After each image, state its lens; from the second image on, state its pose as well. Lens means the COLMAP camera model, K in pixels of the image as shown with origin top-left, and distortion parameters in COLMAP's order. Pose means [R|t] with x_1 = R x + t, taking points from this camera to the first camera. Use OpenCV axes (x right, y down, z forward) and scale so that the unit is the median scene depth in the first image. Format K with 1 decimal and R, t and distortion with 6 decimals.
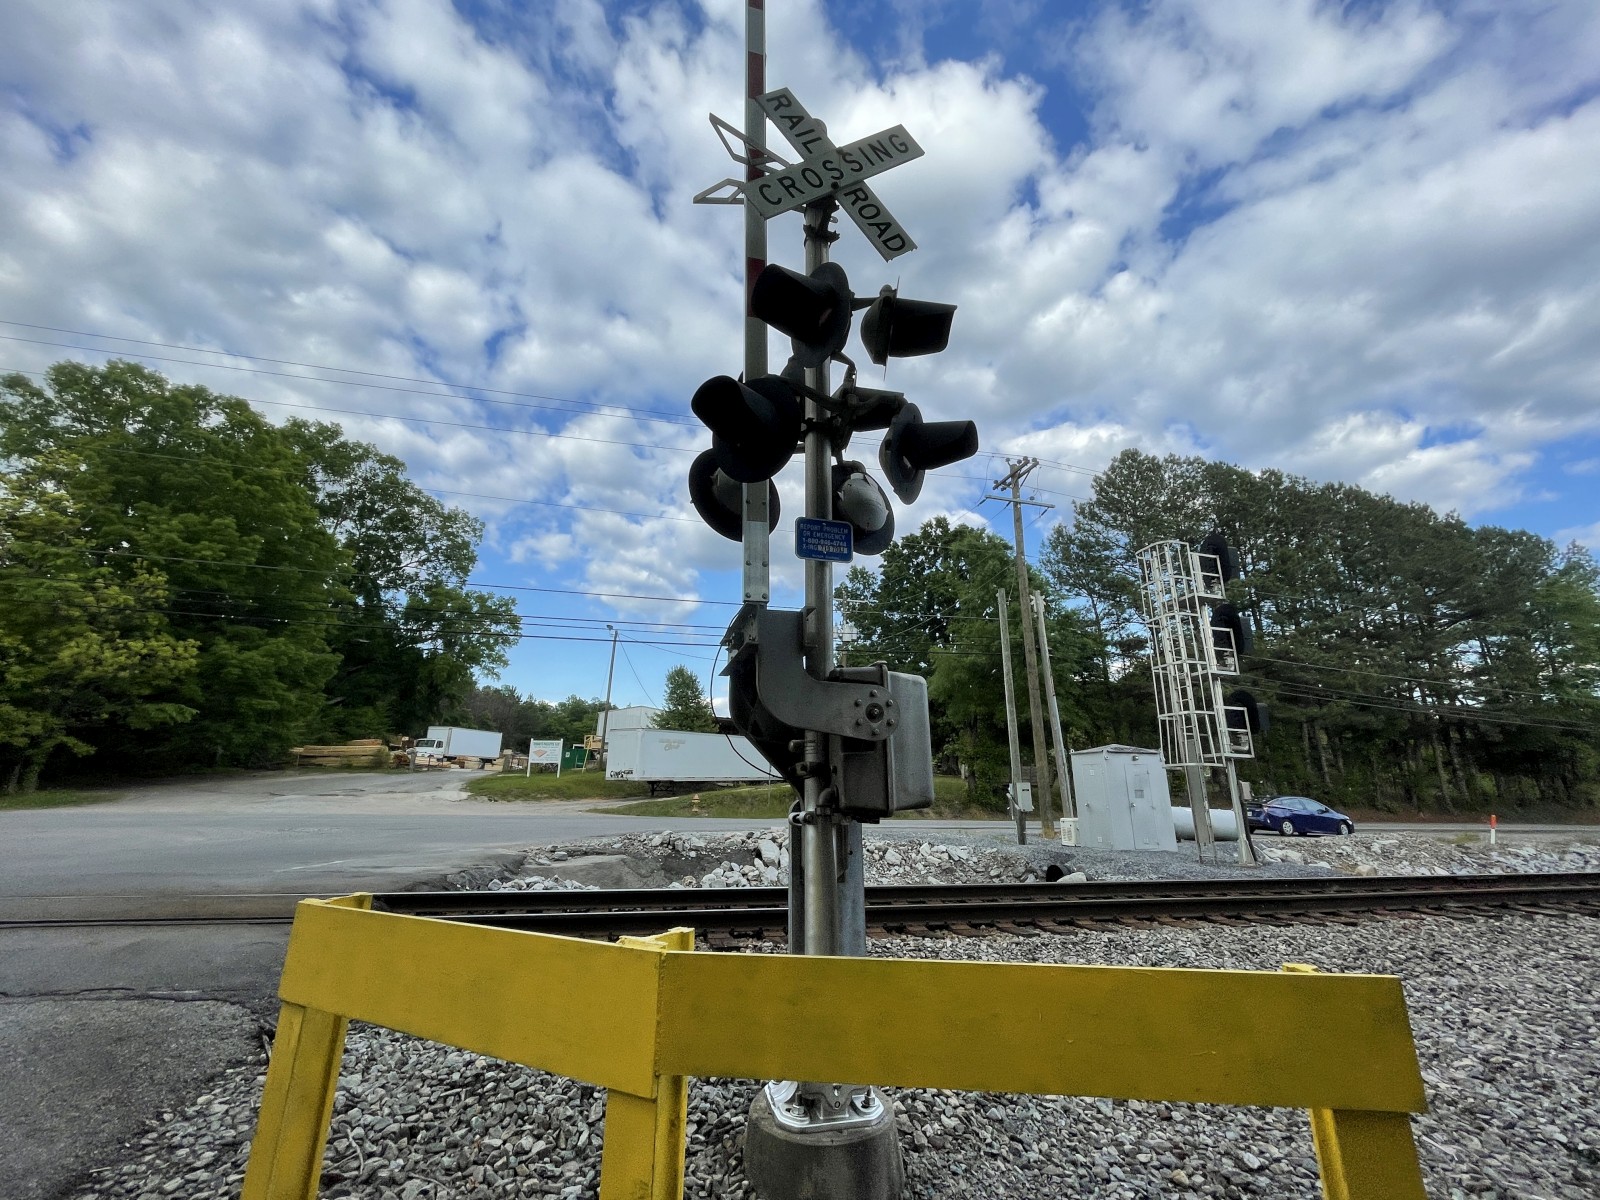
lens RADIAL K [[640.1, 0, 794.8], [0, 640.1, 599.7], [0, 0, 1]] dist [-0.002029, -0.000282]
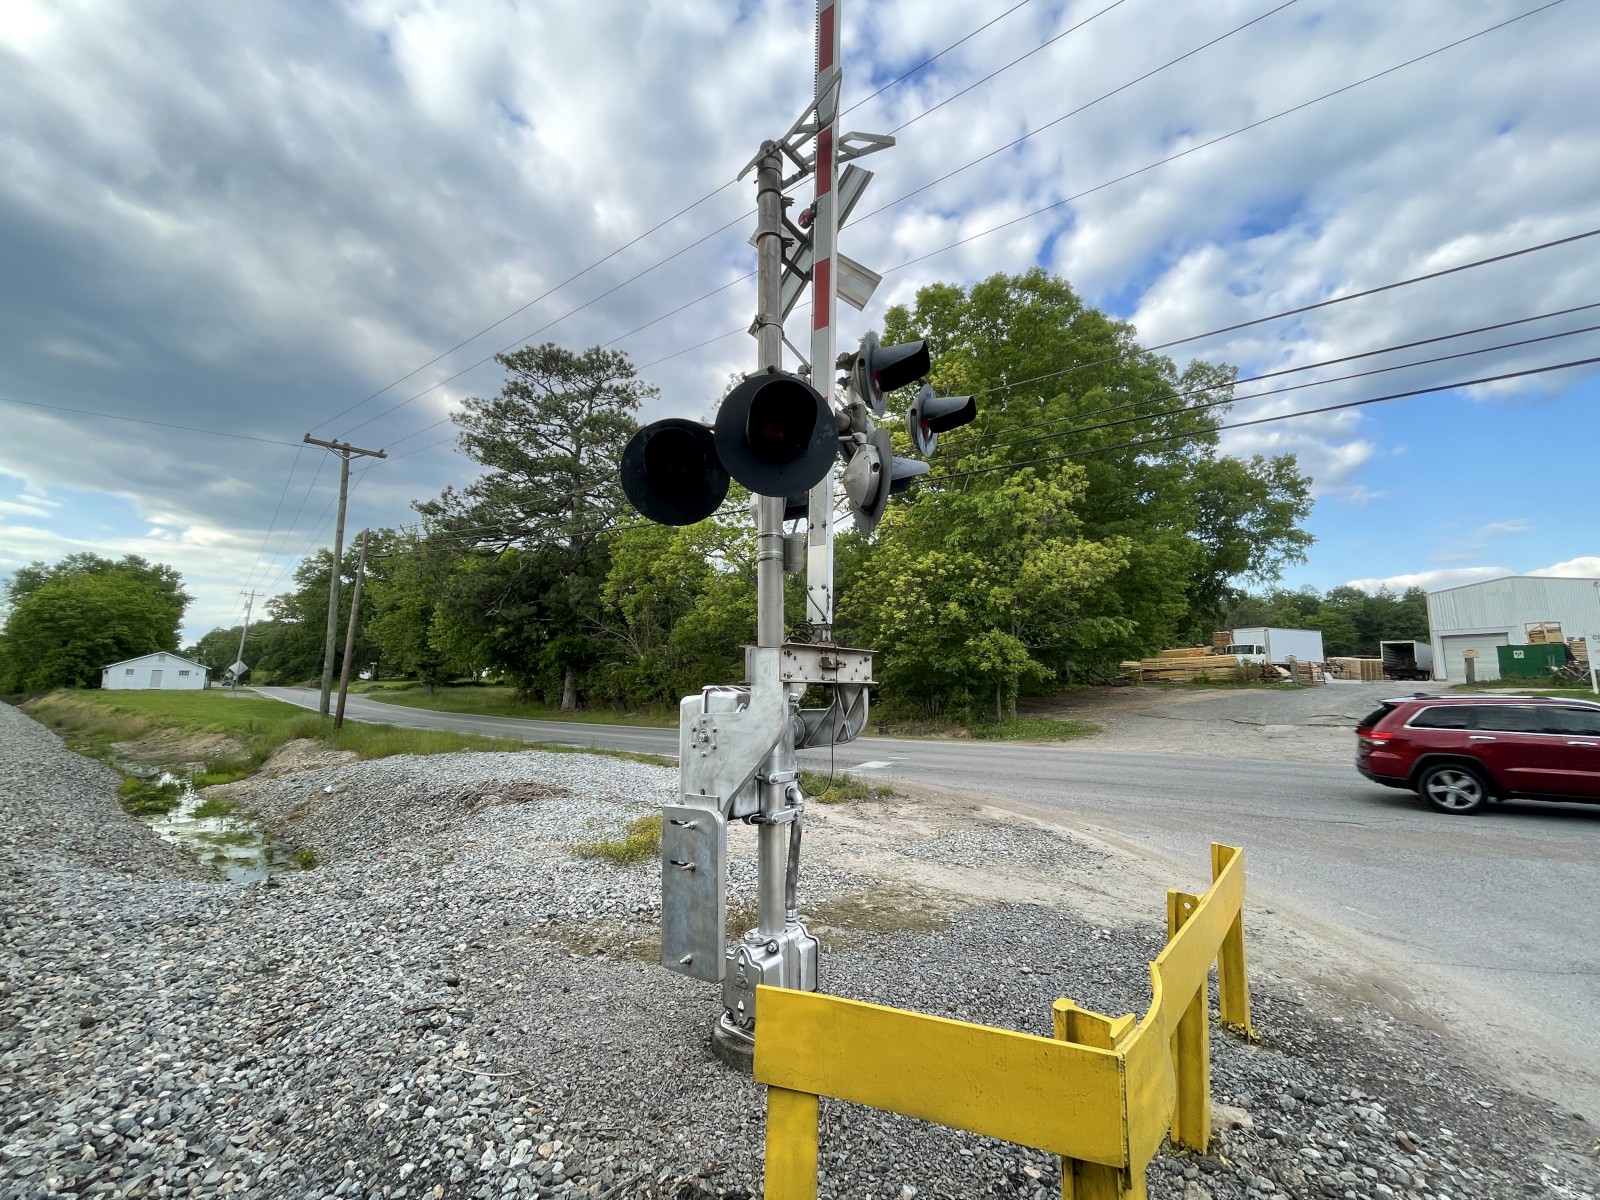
lens RADIAL K [[642.3, 0, 807.6], [0, 642.3, 599.2], [0, 0, 1]] dist [-0.000512, -0.000130]
pose [[0.628290, -0.115222, -0.769399, -1.778146], [0.221904, 0.974430, 0.035280, 0.071770], [0.745661, -0.192898, 0.637793, 0.531442]]
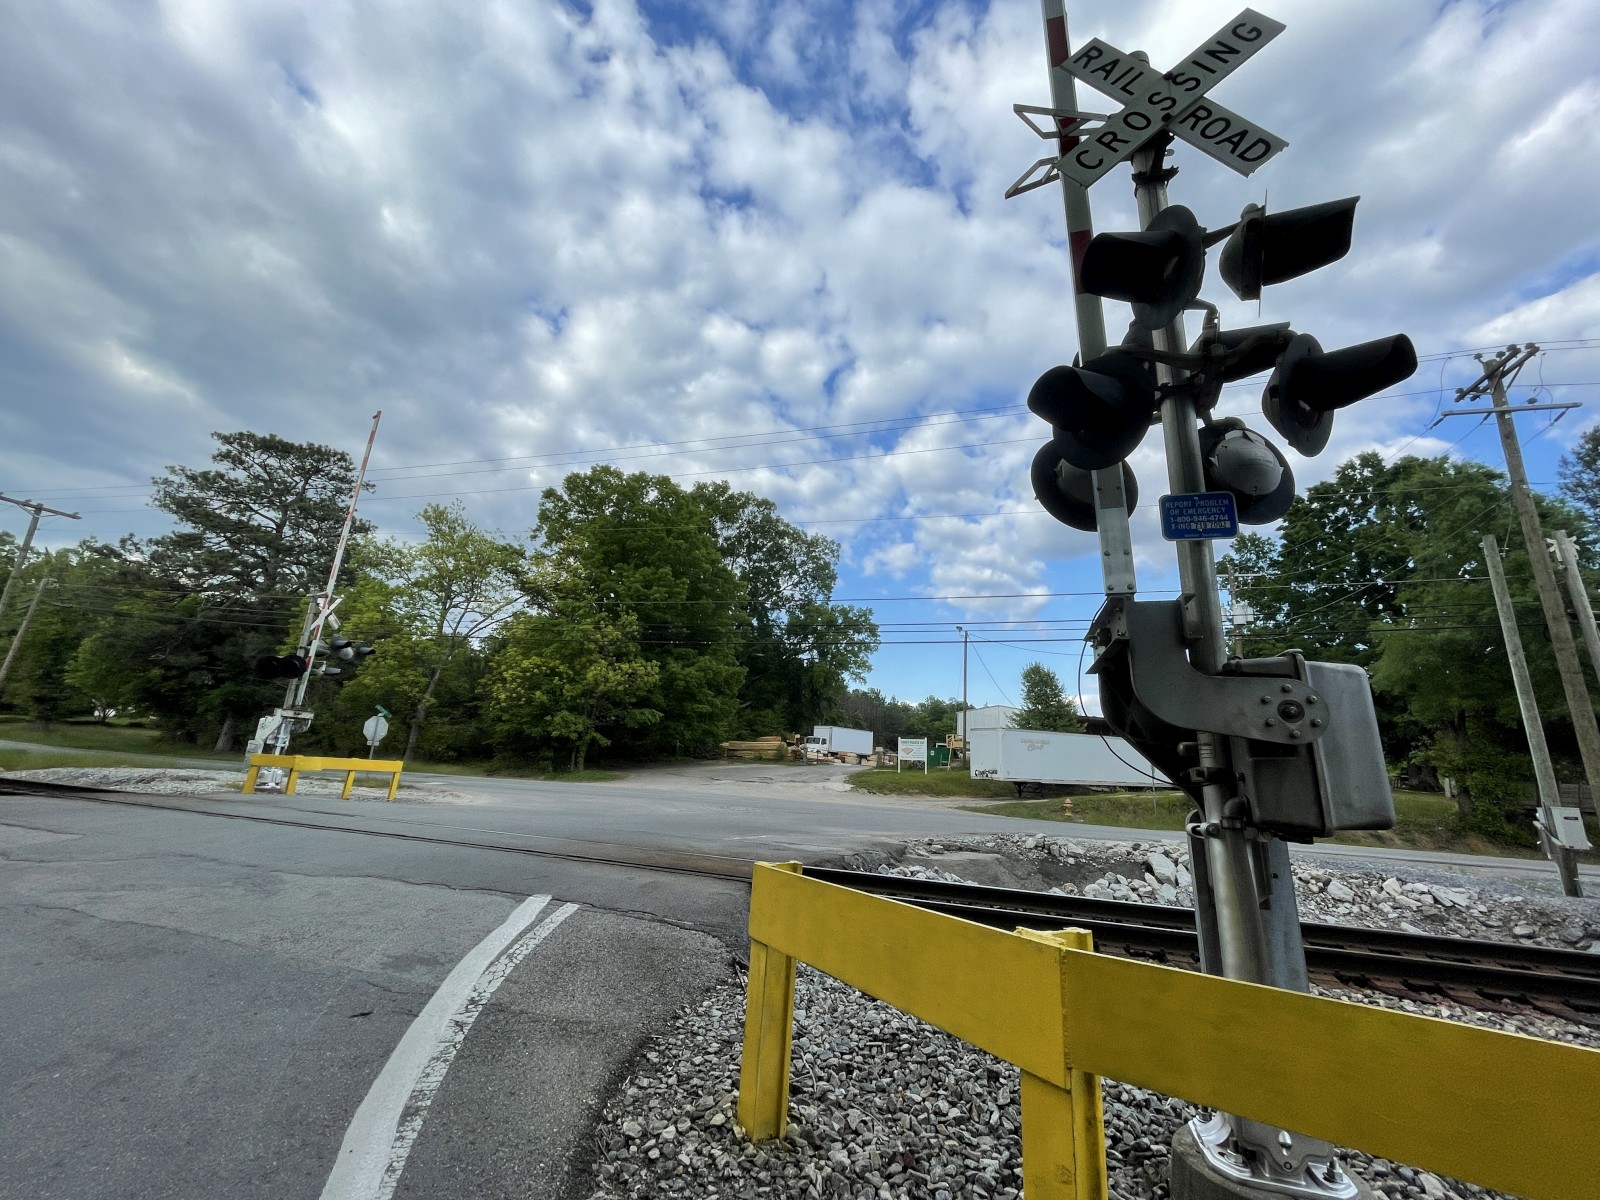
lens RADIAL K [[638.5, 0, 805.2], [0, 638.5, 598.2], [0, 0, 1]] dist [-0.003616, -0.000069]
pose [[0.866853, -0.095757, -0.489281, -0.004344], [0.094814, 0.995135, -0.026778, -0.008515], [0.489465, -0.023178, 0.871715, -0.035901]]
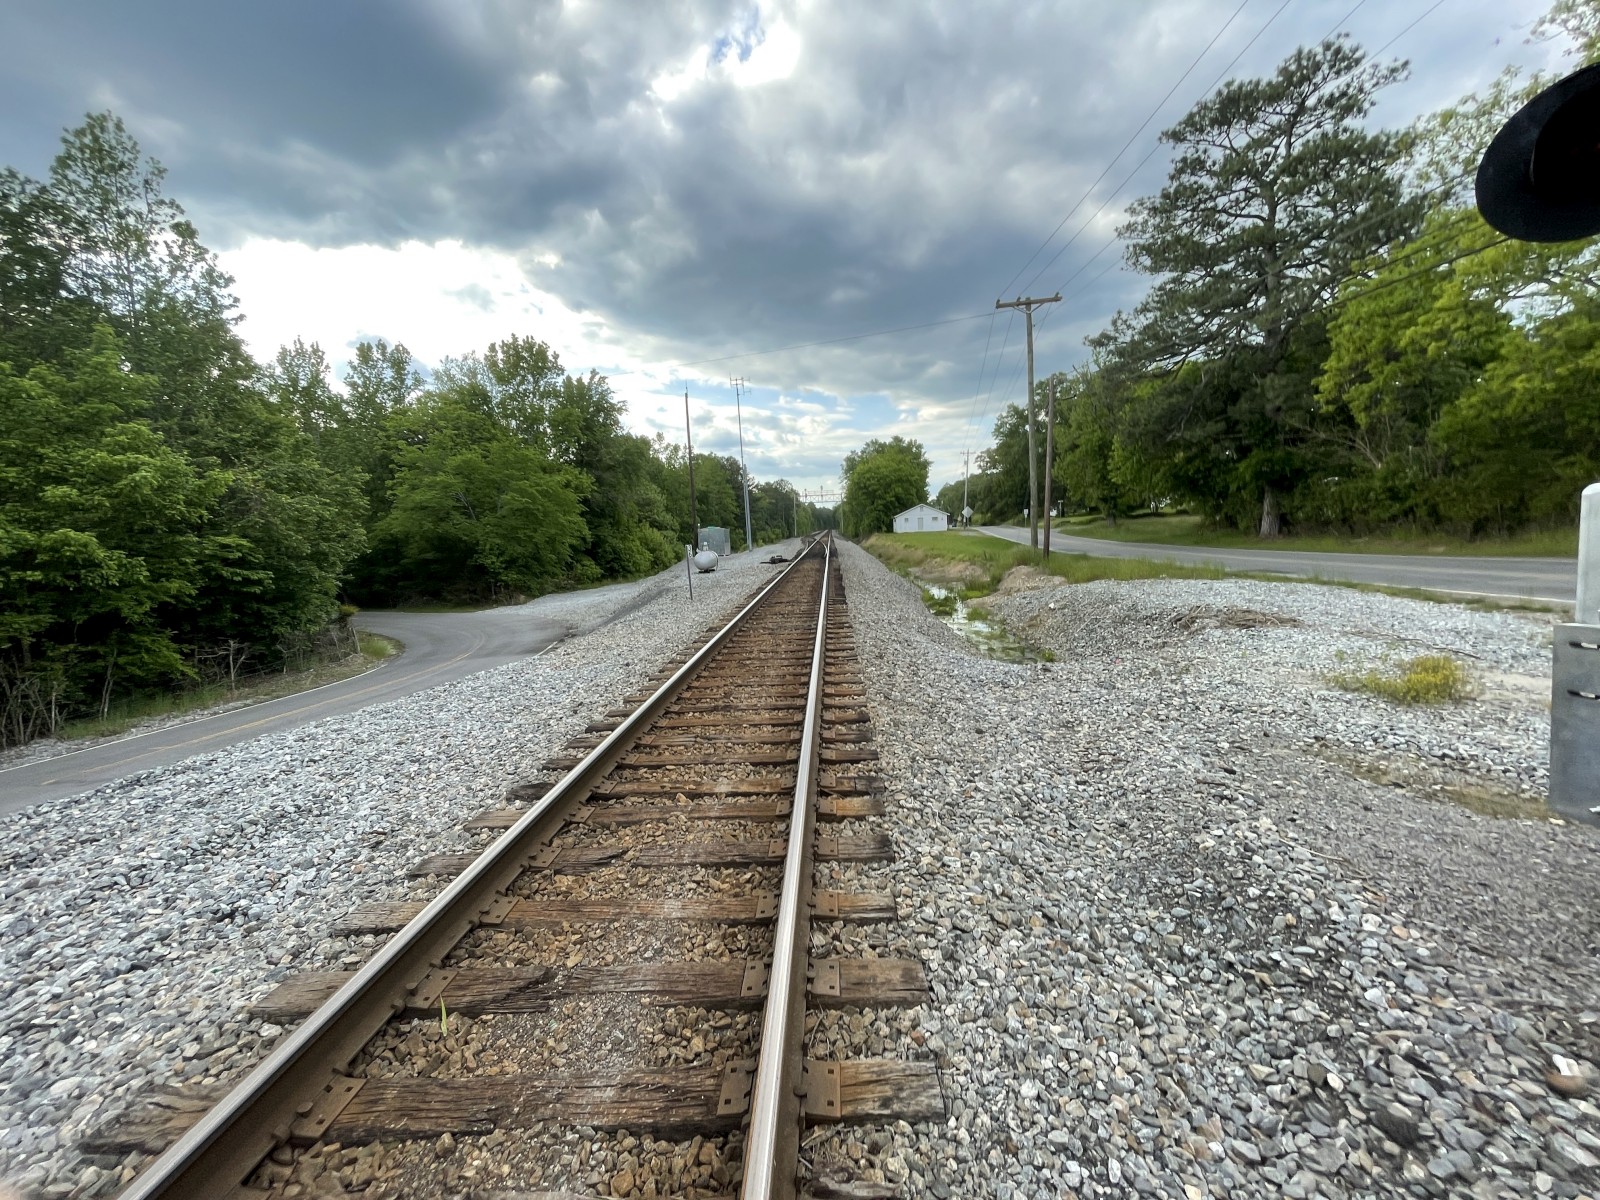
lens RADIAL K [[649.5, 0, 806.9], [0, 649.5, 603.4], [0, 0, 1]] dist [0.000147, -0.000721]
pose [[-0.274664, 0.103057, -0.956002, -1.758820], [0.313021, 0.949665, 0.012442, 0.064402], [0.909163, -0.295831, -0.293098, 0.467862]]
